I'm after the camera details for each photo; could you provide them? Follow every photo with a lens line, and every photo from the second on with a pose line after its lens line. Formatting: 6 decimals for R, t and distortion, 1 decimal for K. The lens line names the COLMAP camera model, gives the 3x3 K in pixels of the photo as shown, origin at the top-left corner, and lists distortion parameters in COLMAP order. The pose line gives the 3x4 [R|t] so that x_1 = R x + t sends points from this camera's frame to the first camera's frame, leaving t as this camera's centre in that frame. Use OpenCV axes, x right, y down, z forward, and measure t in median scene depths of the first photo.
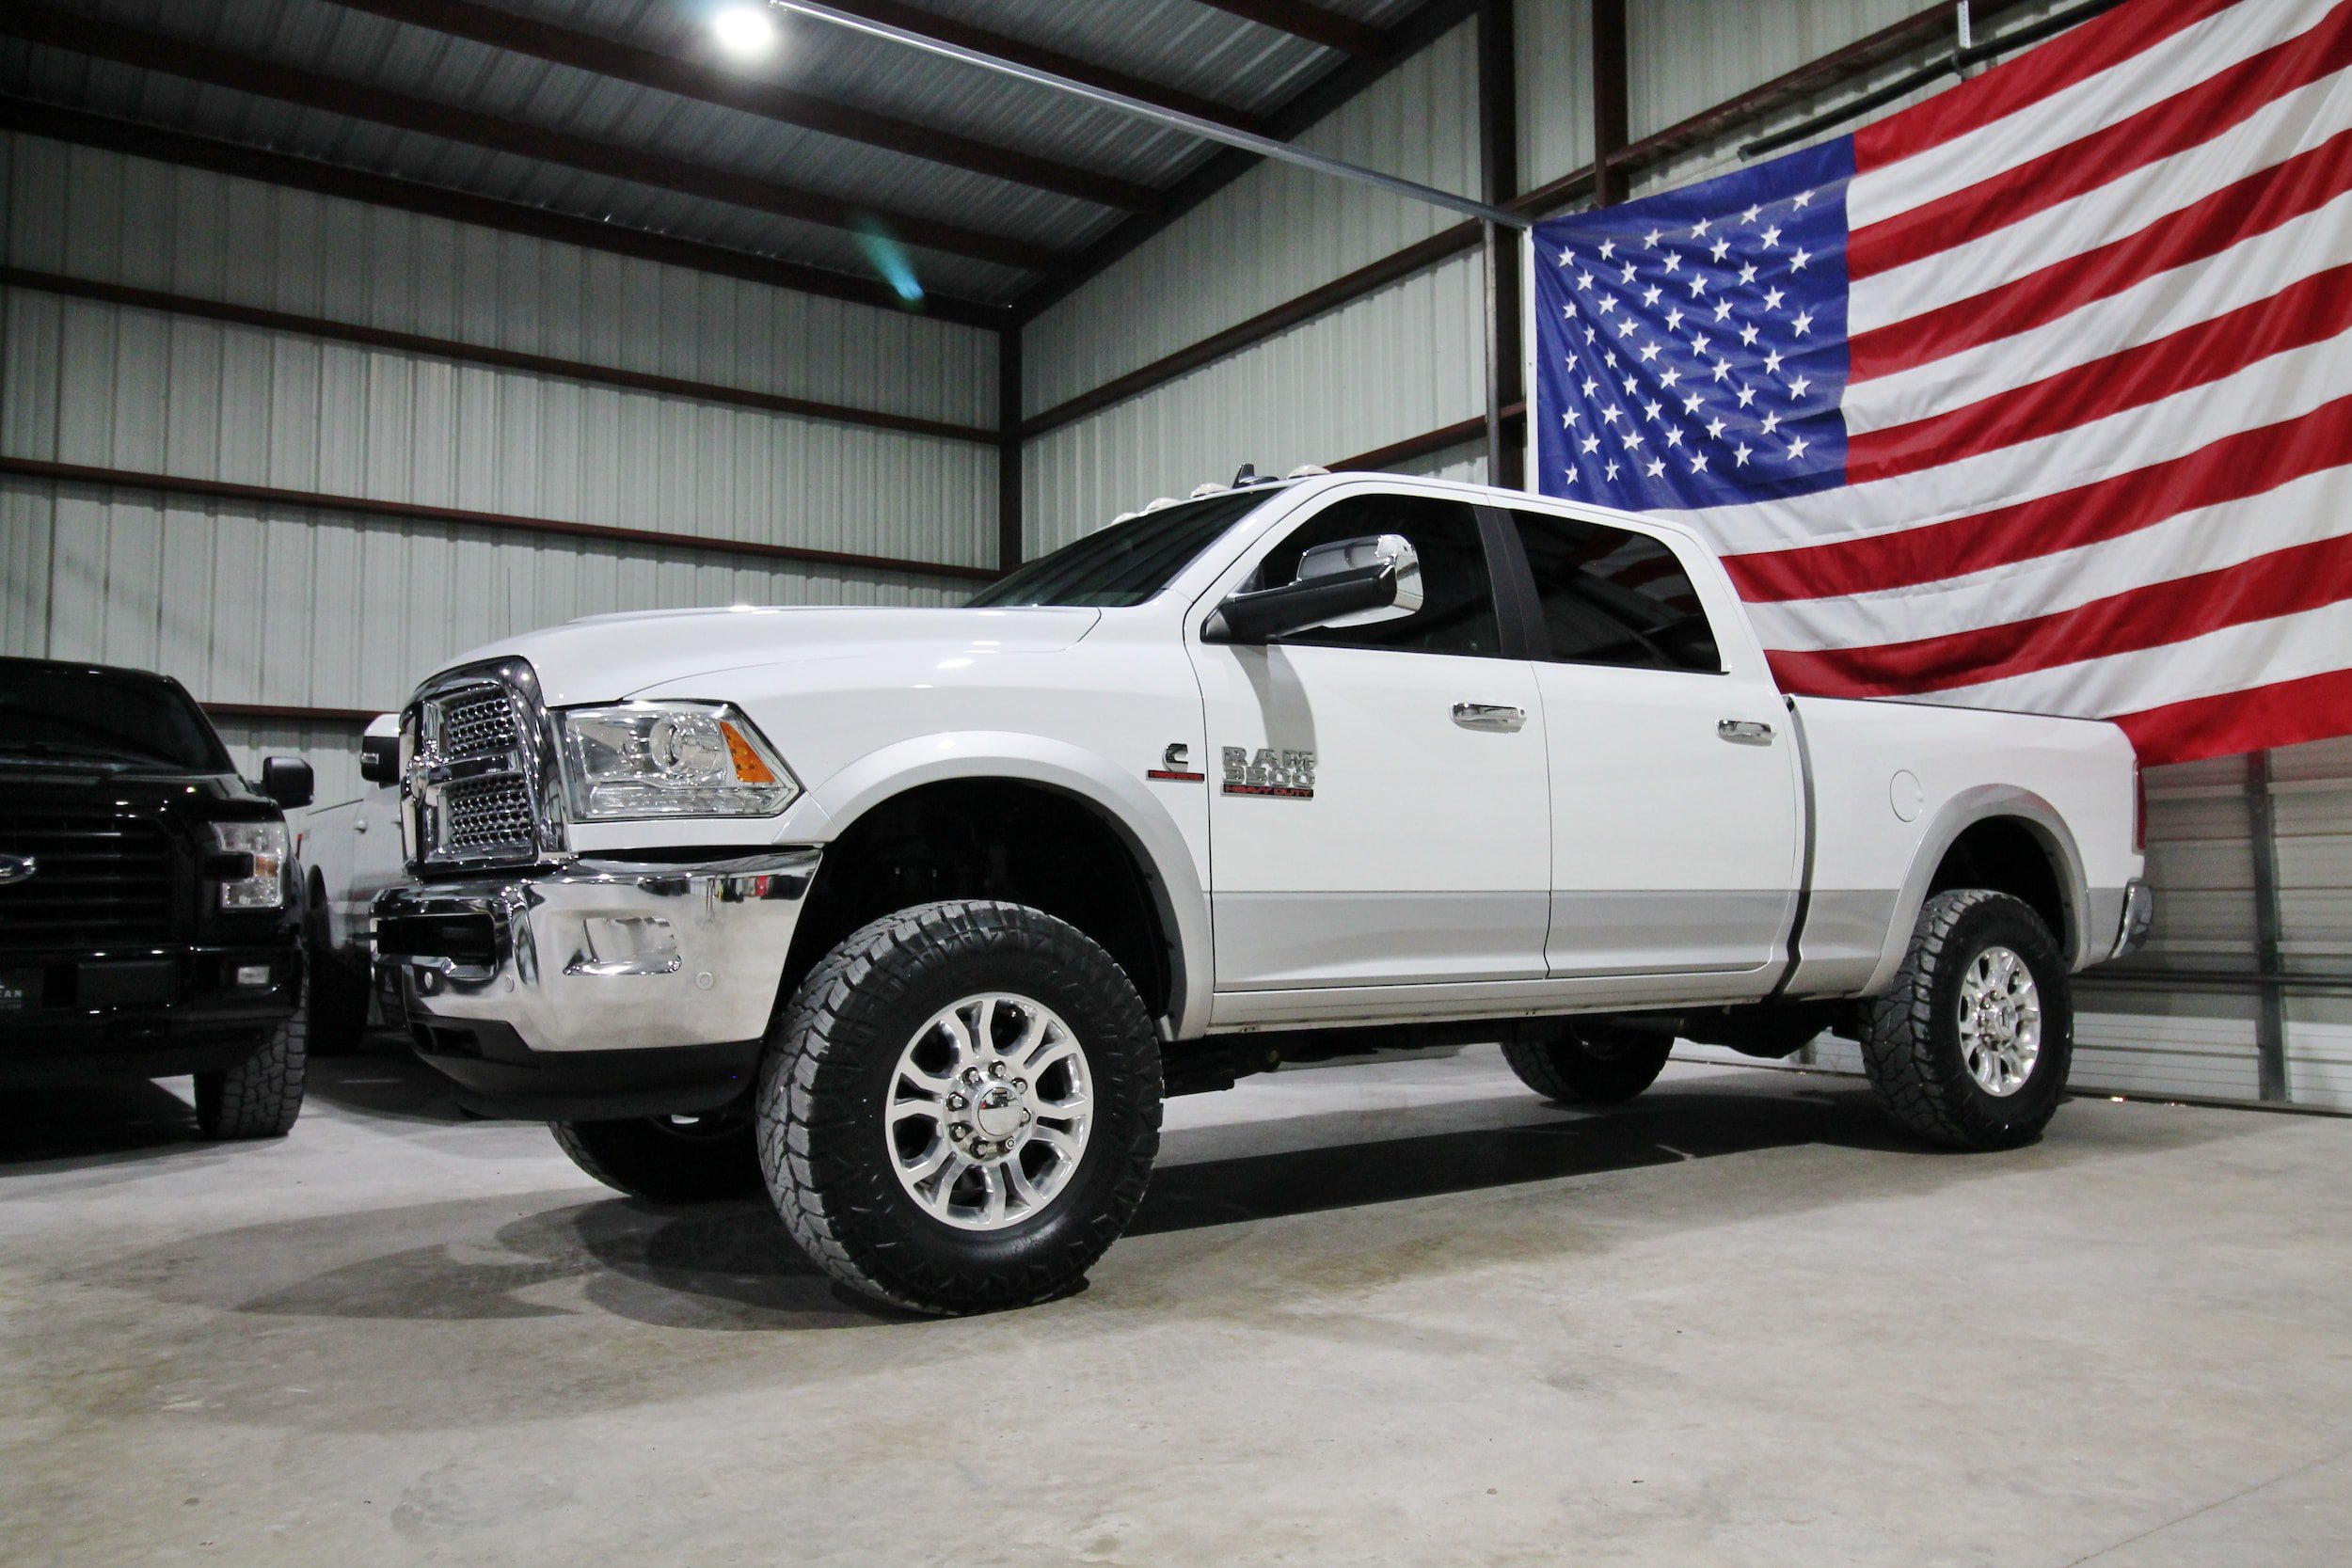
lens RADIAL K [[1775.9, 0, 1182.6], [0, 1775.9, 778.8], [0, 0, 1]] dist [0.010900, -0.003507]
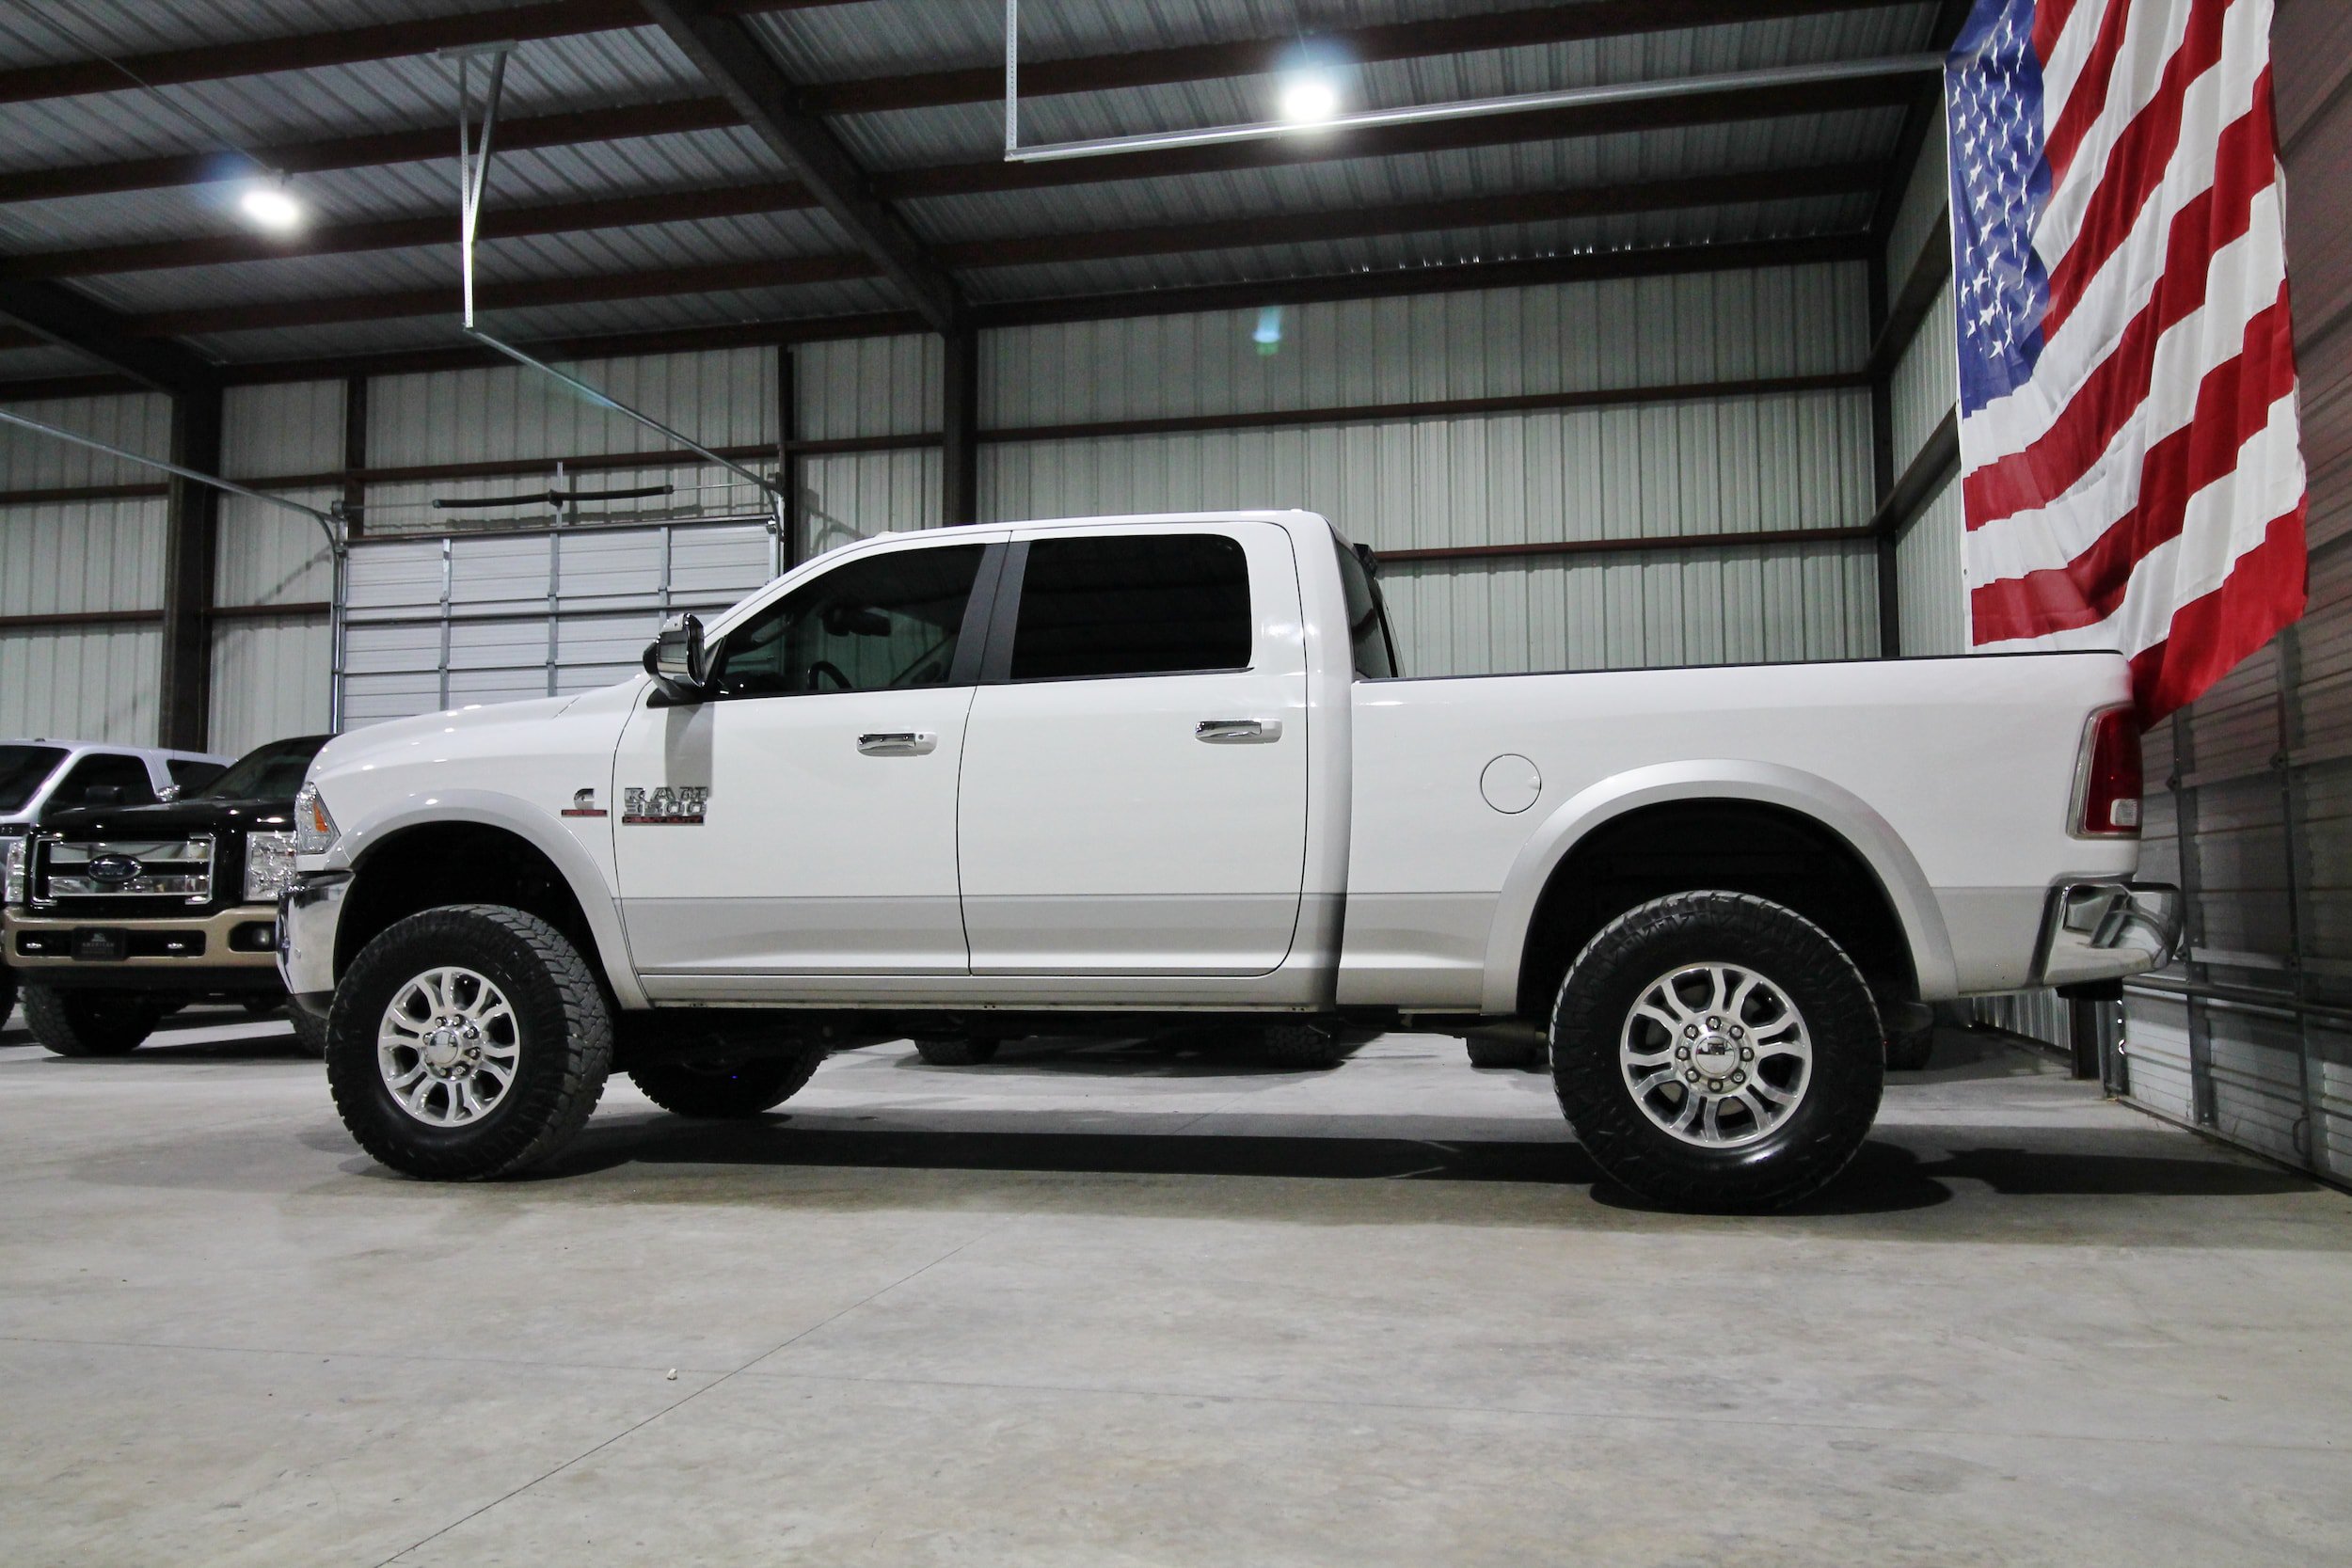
lens RADIAL K [[1878.2, 0, 1179.6], [0, 1878.2, 775.8], [0, 0, 1]] dist [0.011709, 0.003474]
pose [[0.671544, -0.046000, -0.739536, 0.688103], [0.052666, 0.998510, -0.014285, 0.007301], [0.739091, -0.029355, 0.672966, 0.186856]]
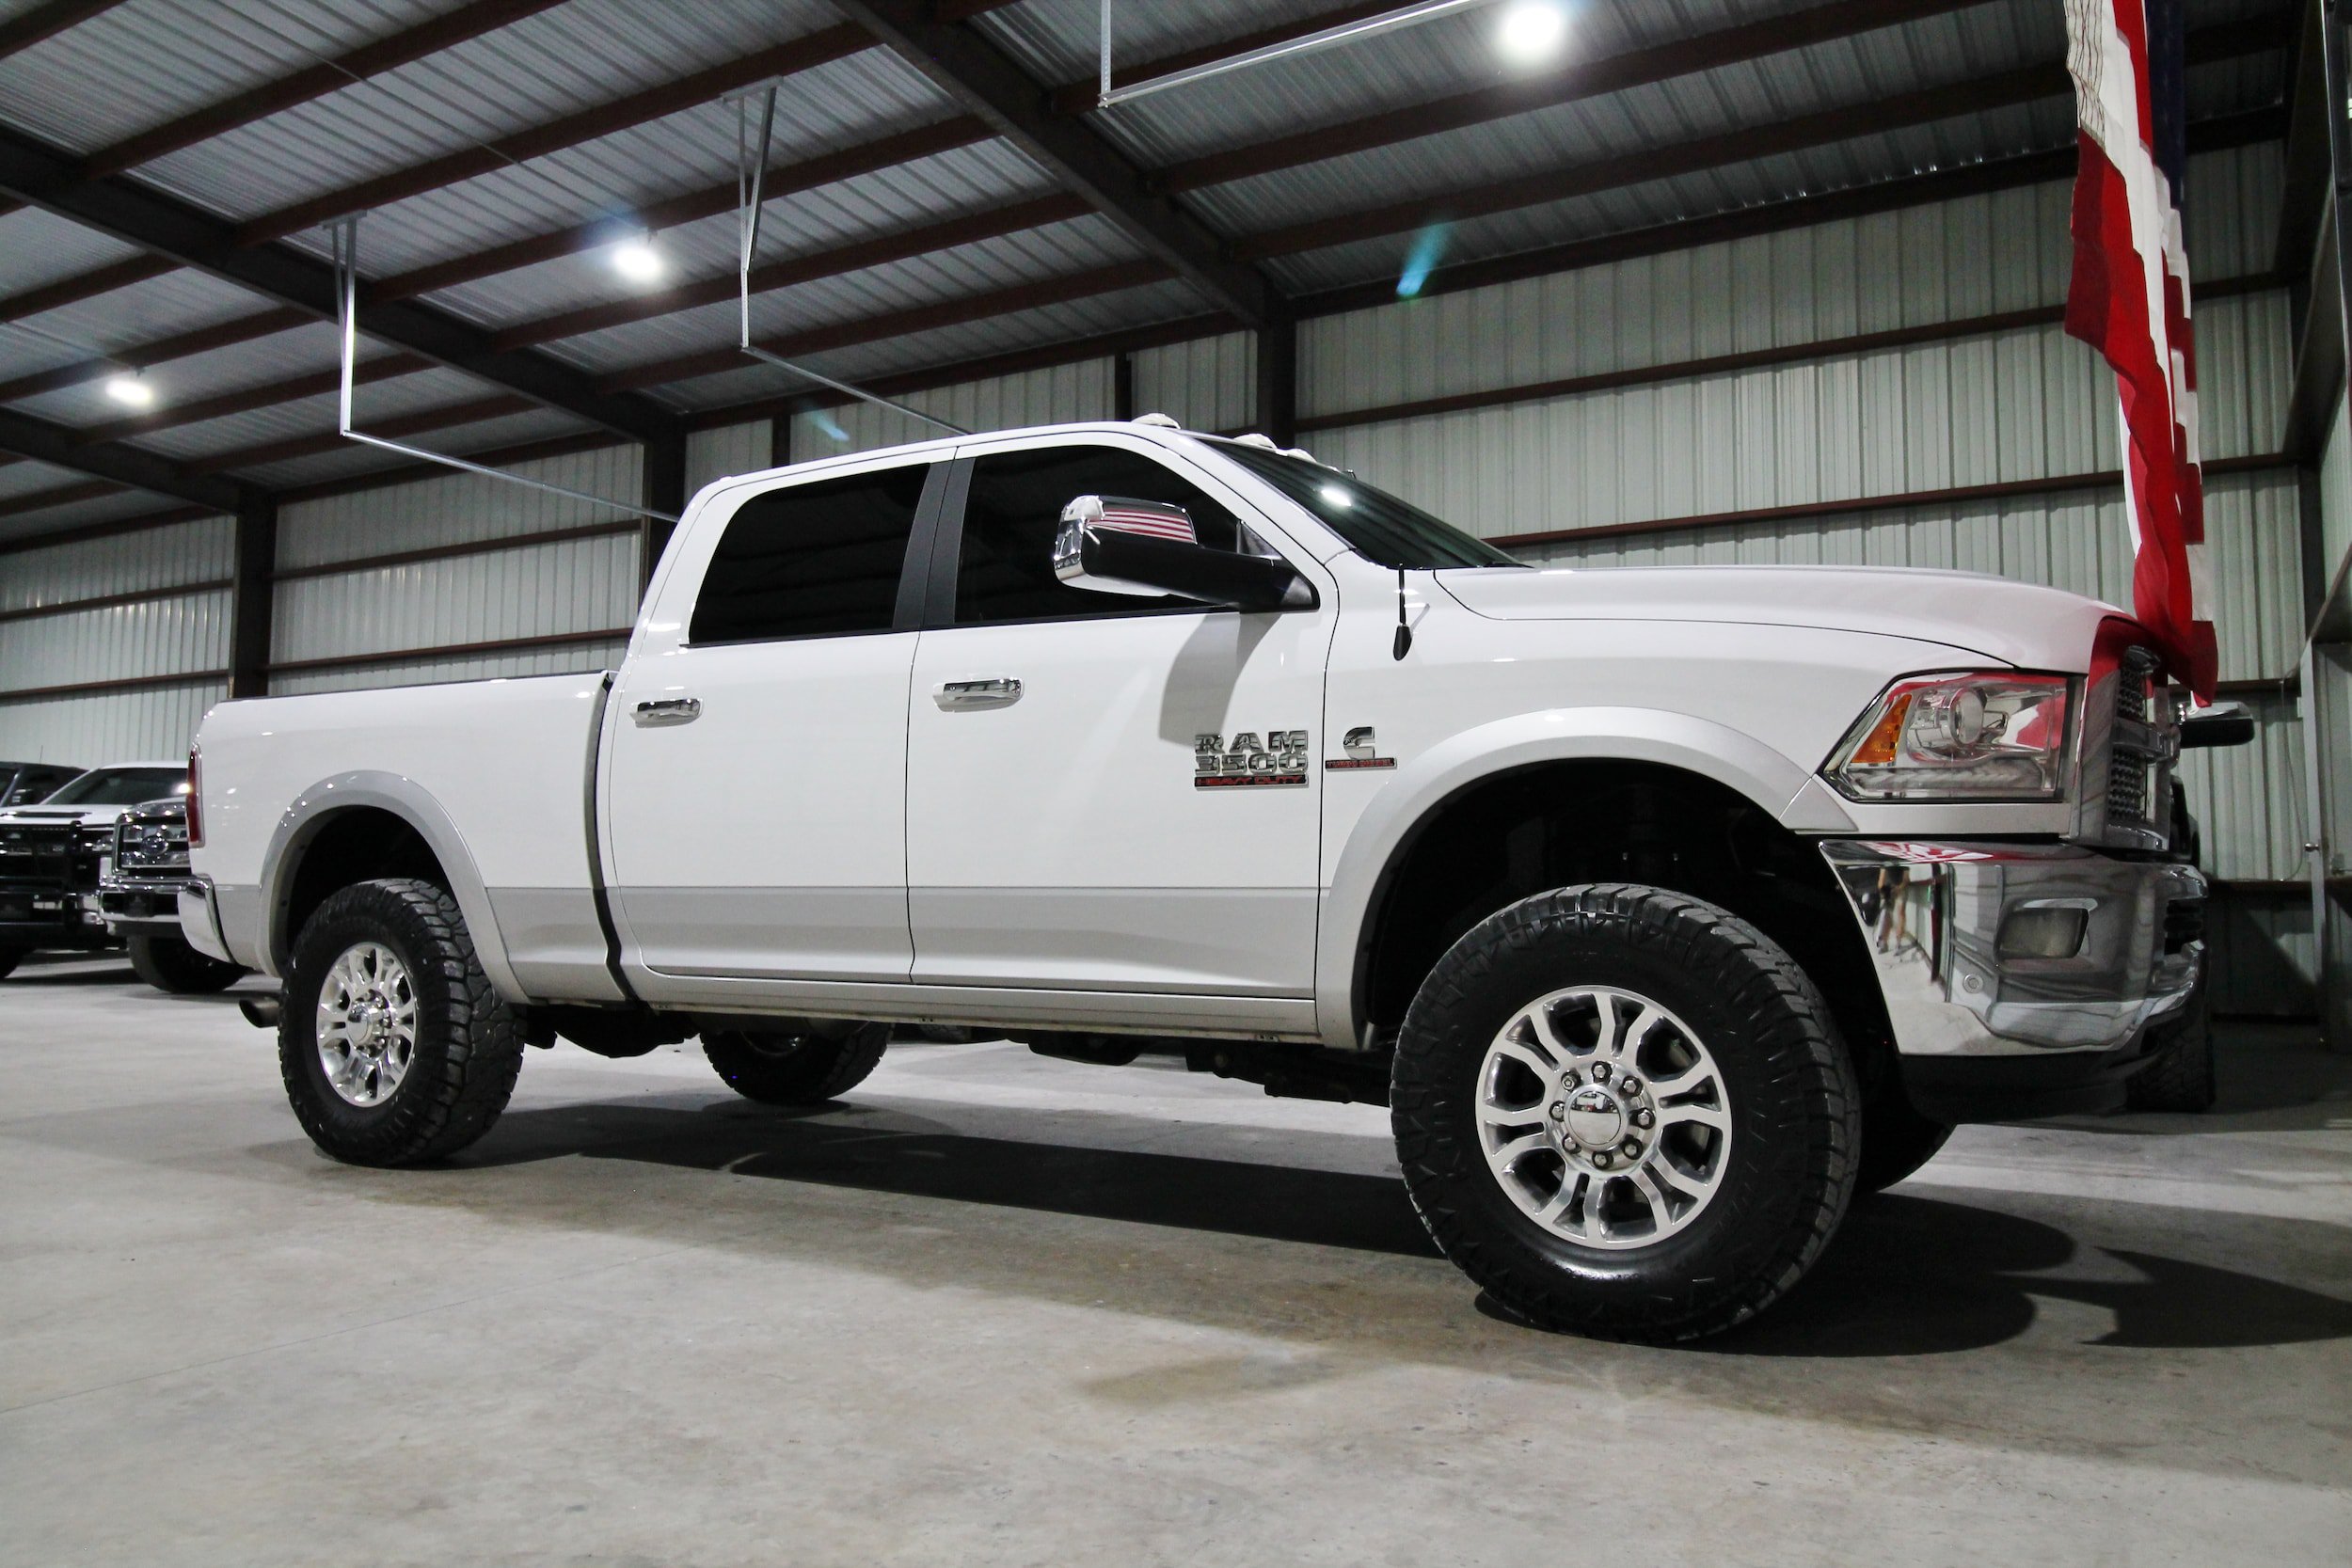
lens RADIAL K [[1706.9, 0, 1183.1], [0, 1706.9, 765.3], [0, 0, 1]] dist [0.005191, -0.000513]
pose [[0.409928, -0.053675, -0.910537, 0.688163], [0.053664, 0.997957, -0.034668, 0.029292], [0.910538, -0.034652, 0.411971, 0.510320]]
